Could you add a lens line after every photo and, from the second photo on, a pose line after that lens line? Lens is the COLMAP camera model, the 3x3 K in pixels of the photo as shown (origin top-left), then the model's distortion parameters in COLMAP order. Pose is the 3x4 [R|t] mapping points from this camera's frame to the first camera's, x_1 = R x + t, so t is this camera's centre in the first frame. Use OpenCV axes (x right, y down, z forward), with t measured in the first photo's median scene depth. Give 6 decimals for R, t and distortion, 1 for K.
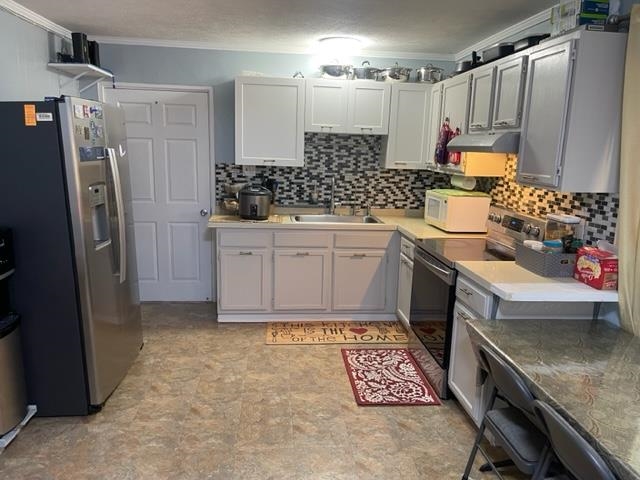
lens RADIAL K [[485.8, 0, 317.7], [0, 485.8, 243.2], [0, 0, 1]] dist [0.072236, -0.082188]
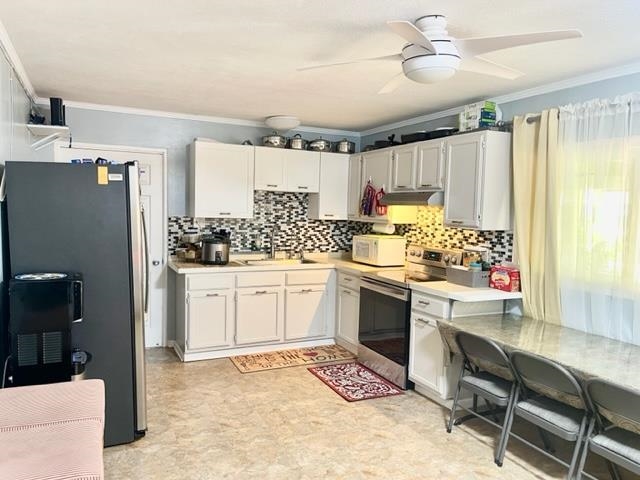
lens RADIAL K [[485.8, 0, 320.0], [0, 485.8, 243.8], [0, 0, 1]] dist [0.072236, -0.082188]
pose [[0.939206, -0.030758, 0.341973, -0.326722], [0.068739, 0.992660, -0.099504, 0.035984], [-0.336403, 0.116962, 0.934427, -0.165480]]
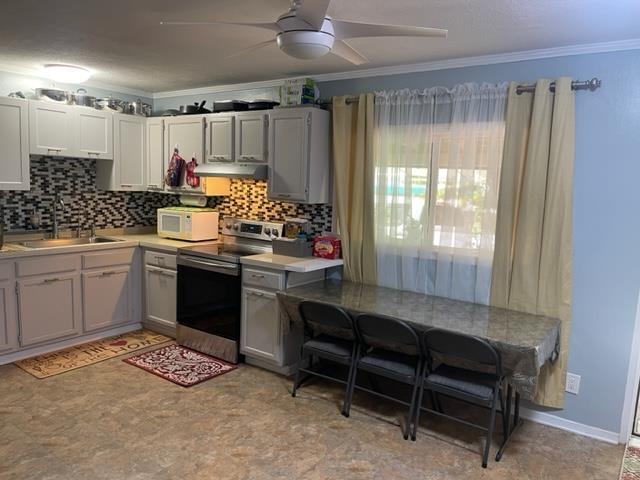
lens RADIAL K [[485.8, 0, 319.9], [0, 485.8, 245.0], [0, 0, 1]] dist [0.072236, -0.082188]
pose [[0.658837, -0.104099, 0.745048, -0.447675], [0.130380, 0.991193, 0.023198, -0.000403], [-0.740901, 0.081855, 0.666607, -0.057805]]
